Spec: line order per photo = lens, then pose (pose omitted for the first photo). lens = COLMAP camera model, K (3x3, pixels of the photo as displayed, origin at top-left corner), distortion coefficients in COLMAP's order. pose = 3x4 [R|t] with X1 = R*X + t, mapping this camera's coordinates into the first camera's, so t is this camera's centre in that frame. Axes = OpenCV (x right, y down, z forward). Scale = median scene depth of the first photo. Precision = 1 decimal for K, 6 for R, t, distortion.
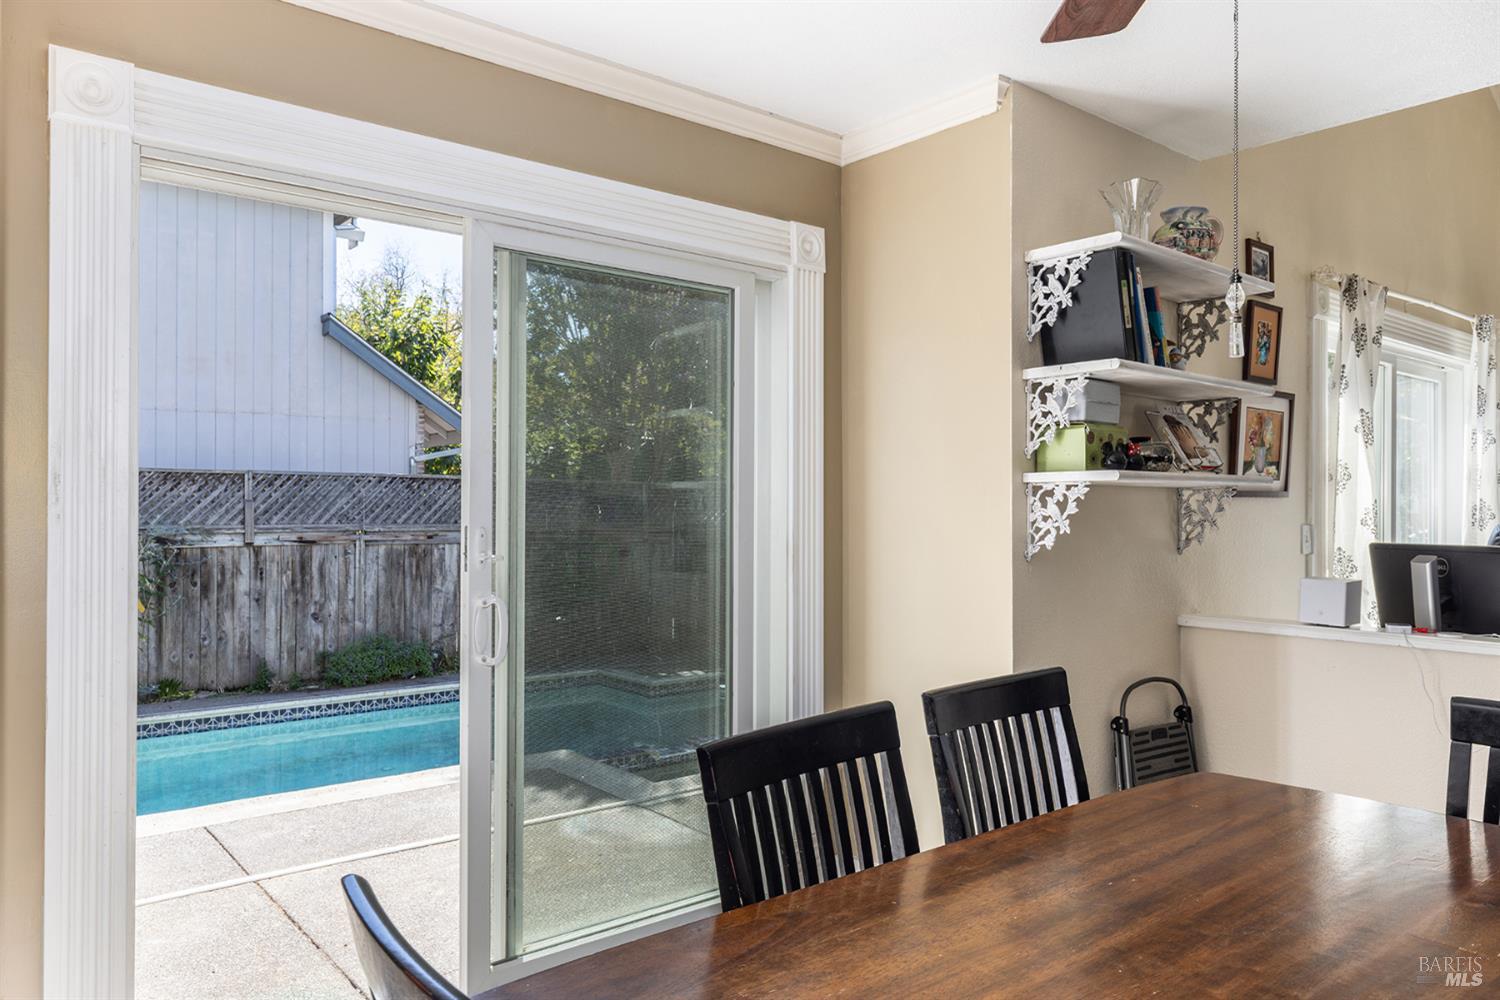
lens RADIAL K [[1023.5, 0, 783.3], [0, 1023.5, 503.4], [0, 0, 1]] dist [0.006472, 0.001060]
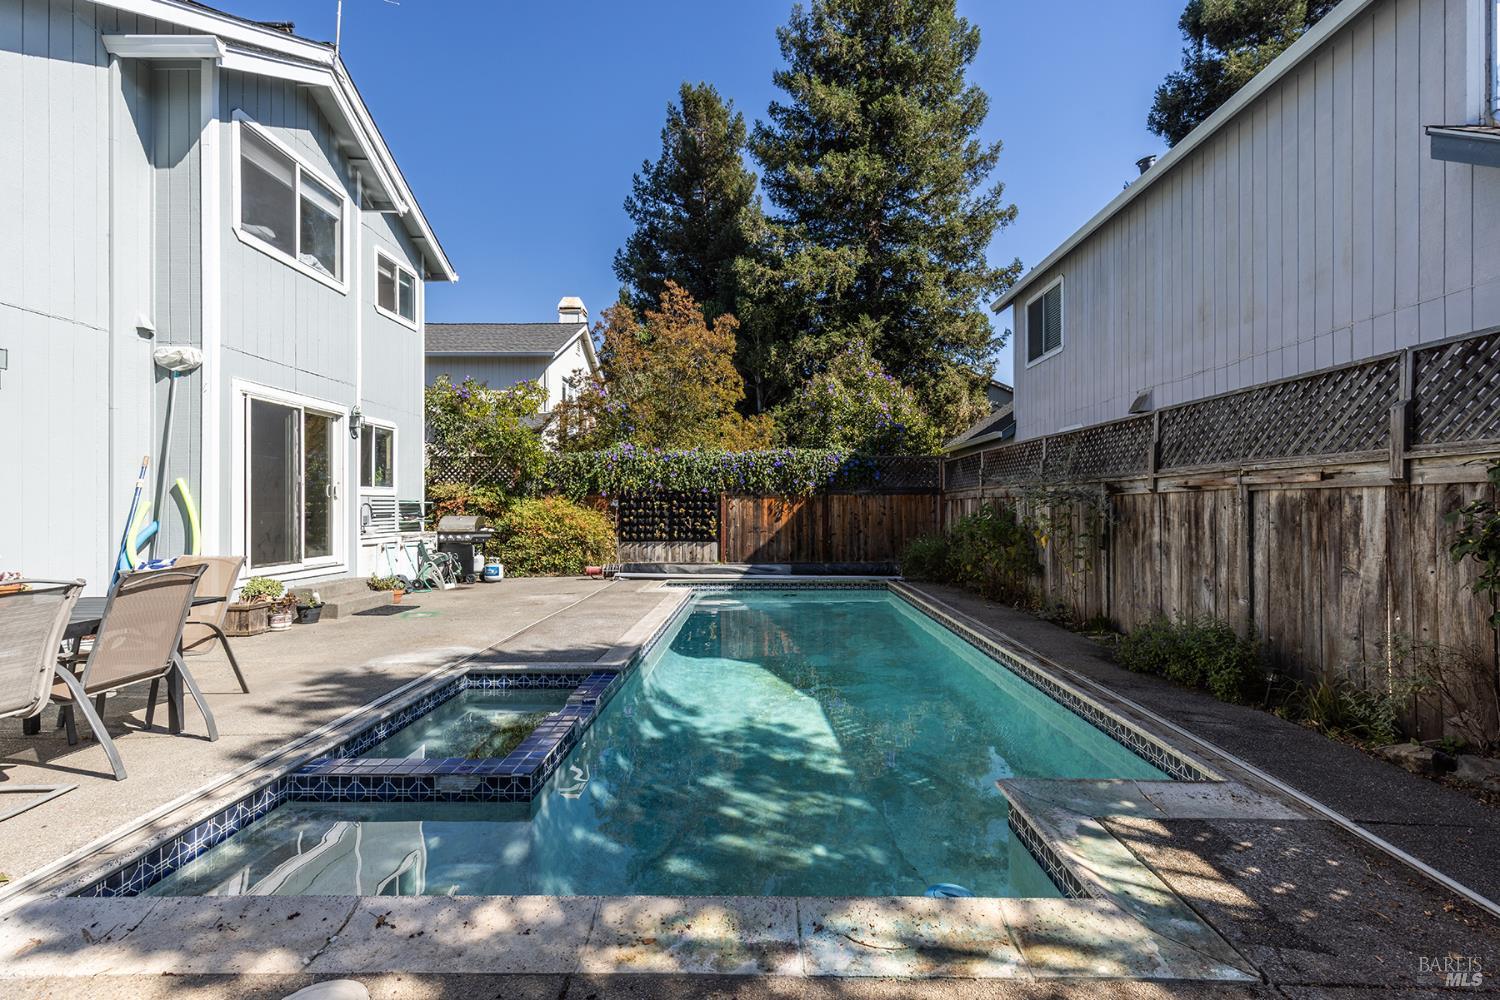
lens RADIAL K [[677.7, 0, 760.7], [0, 677.7, 502.3], [0, 0, 1]] dist [0.011571, -0.002973]
pose [[-0.654060, -0.010918, -0.756364, 0.172615], [0.001189, 0.999880, -0.015461, 0.062598], [0.756442, -0.011011, -0.653968, 1.197688]]
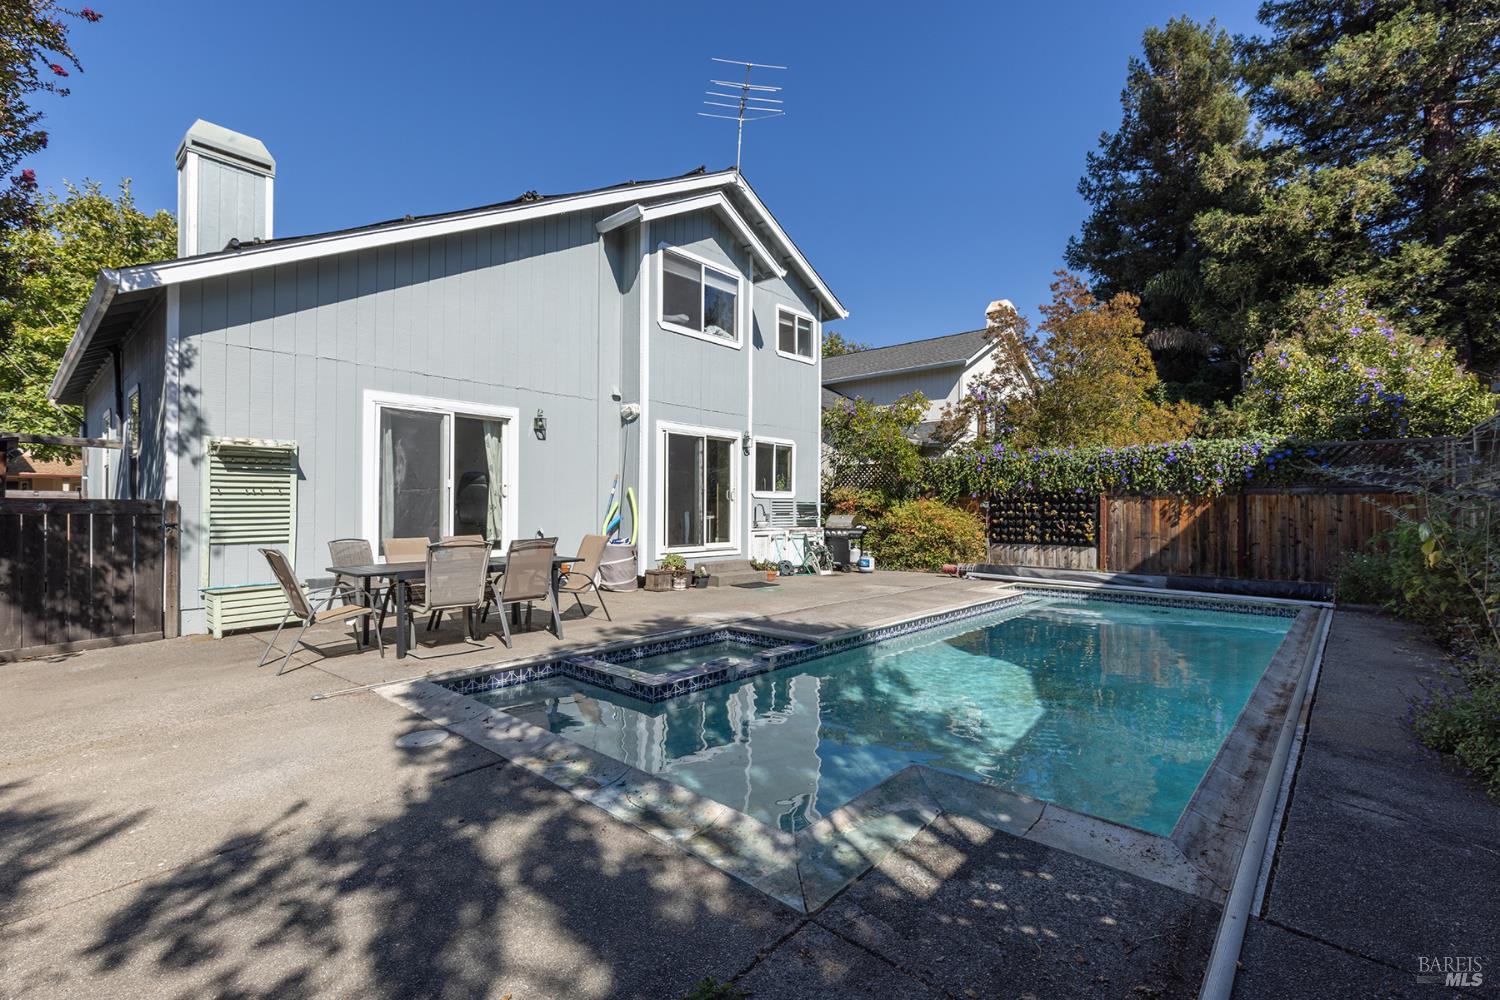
lens RADIAL K [[677.7, 0, 754.3], [0, 677.7, 496.9], [0, 0, 1]] dist [0.011571, -0.002973]
pose [[-0.991310, -0.014229, -0.130775, -0.013910], [-0.011293, 0.999668, -0.023169, 0.064444], [0.131061, -0.021491, -0.991141, 1.389623]]
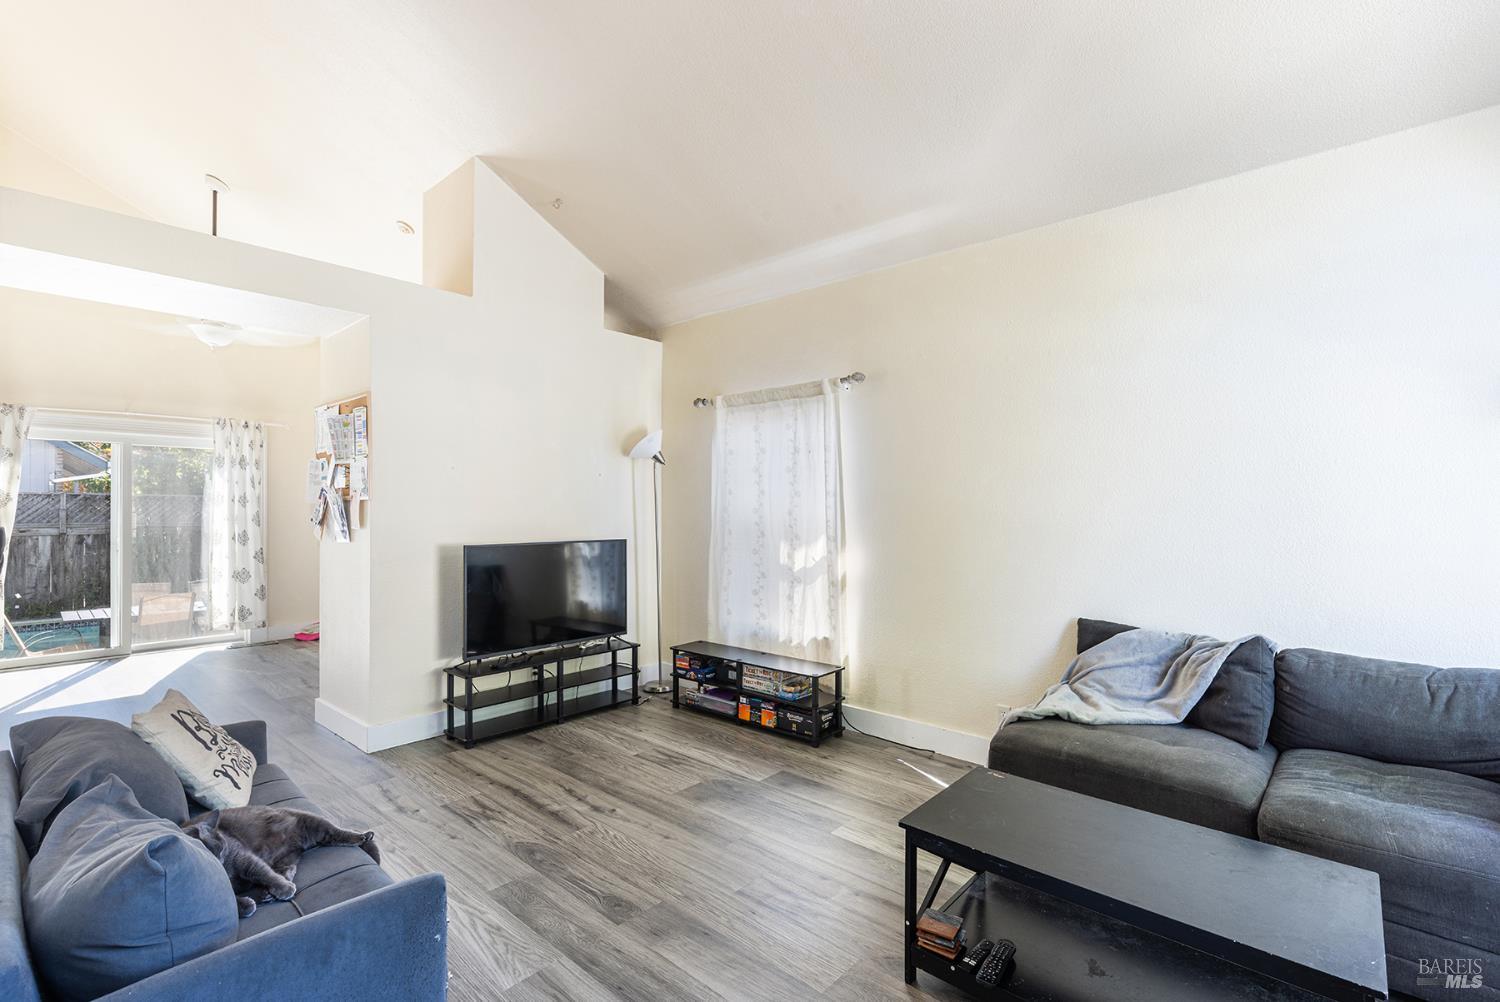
lens RADIAL K [[677.7, 0, 757.5], [0, 677.7, 514.4], [0, 0, 1]] dist [0.011571, -0.002973]
pose [[0.989686, -0.003071, 0.143218, 0.725915], [0.001164, 0.999910, 0.013397, -0.006837], [-0.143246, -0.013092, 0.989601, -0.222885]]
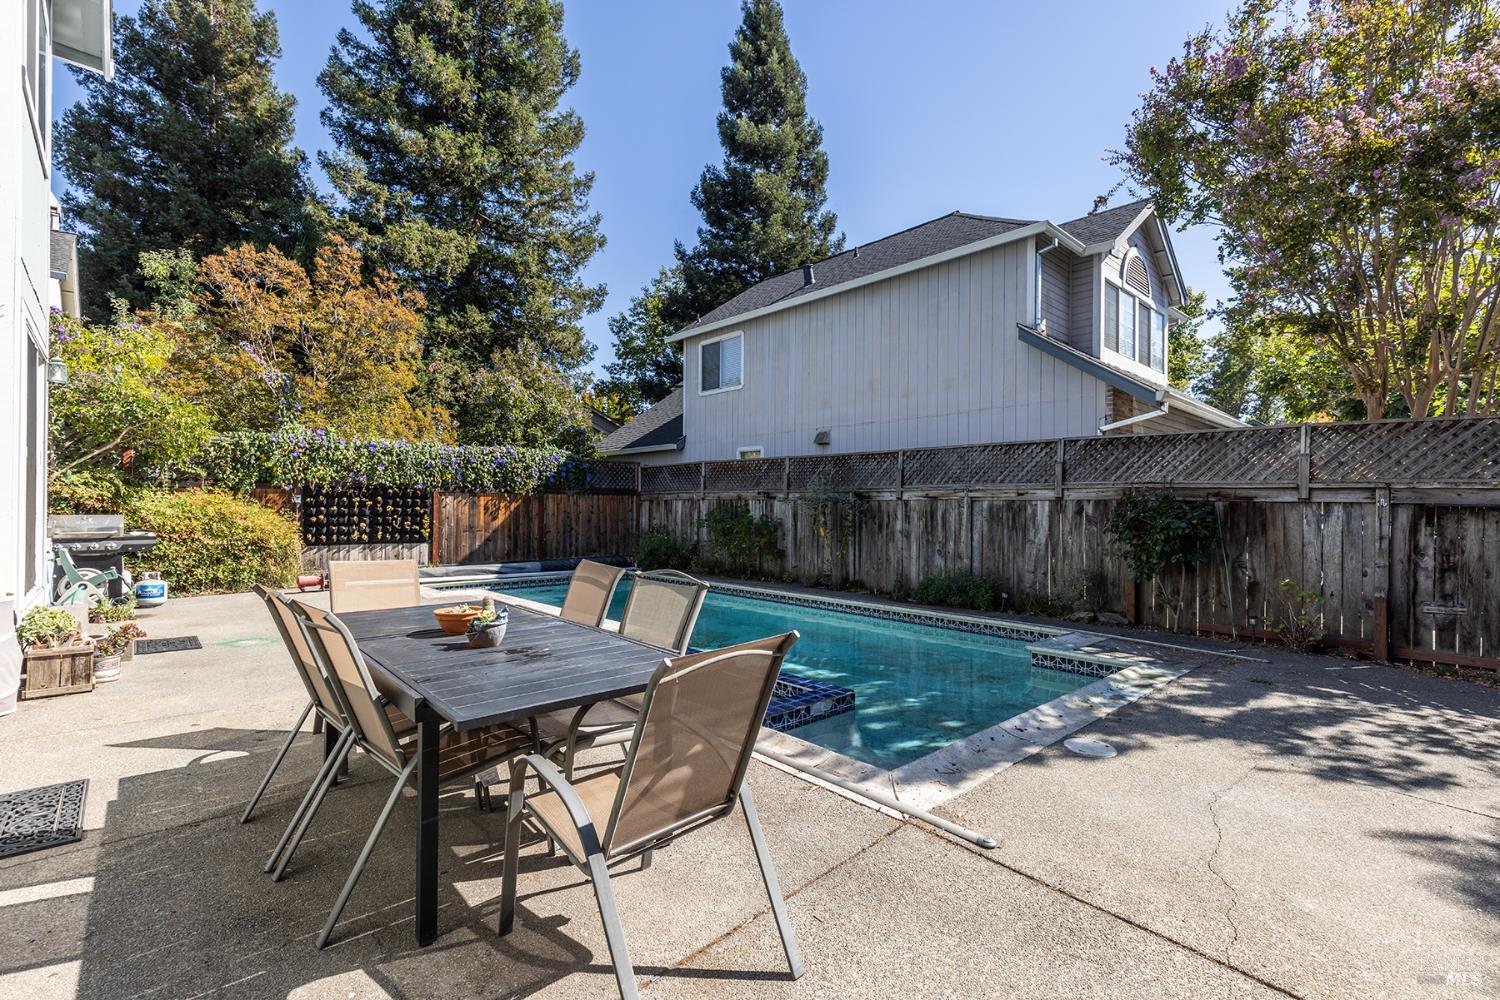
lens RADIAL K [[677.7, 0, 764.4], [0, 677.7, 502.5], [0, 0, 1]] dist [0.011571, -0.002973]
pose [[0.057125, -0.013670, -0.998273, 0.477190], [-0.001875, 0.999903, -0.013800, 0.062879], [0.998365, 0.002660, 0.057094, 0.792184]]
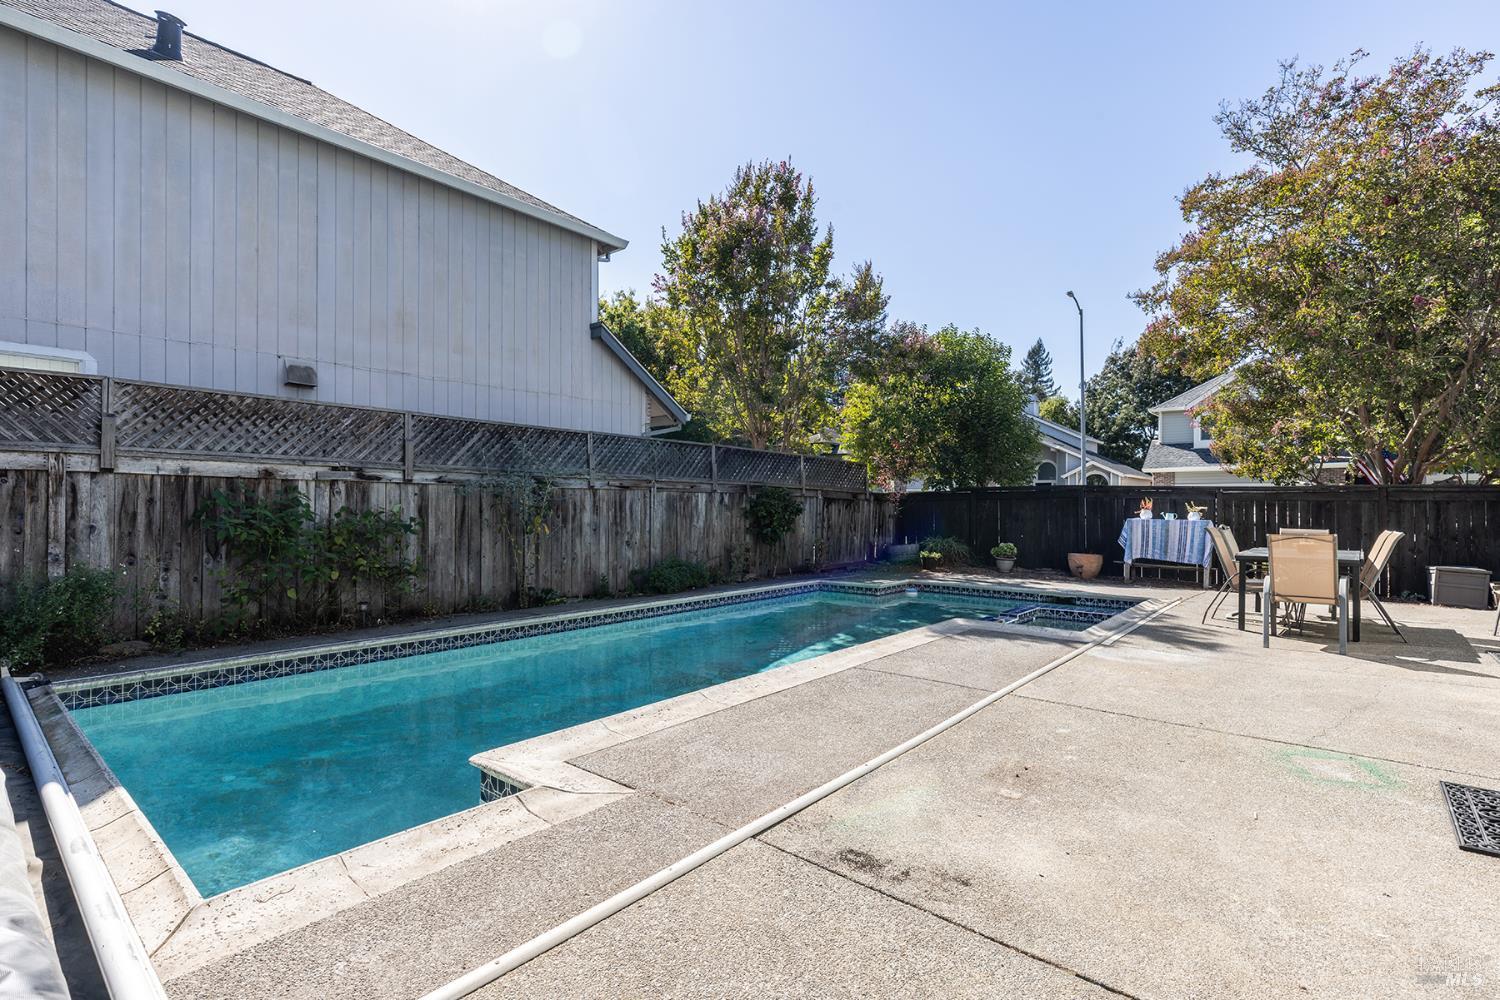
lens RADIAL K [[687.1, 0, 775.4], [0, 687.1, 490.0], [0, 0, 1]] dist [0.024648, -0.000176]
pose [[0.984106, -0.001424, 0.177577, -0.472242], [0.004544, 0.999842, -0.017161, 0.063446], [-0.177525, 0.017695, 0.983957, 0.095060]]
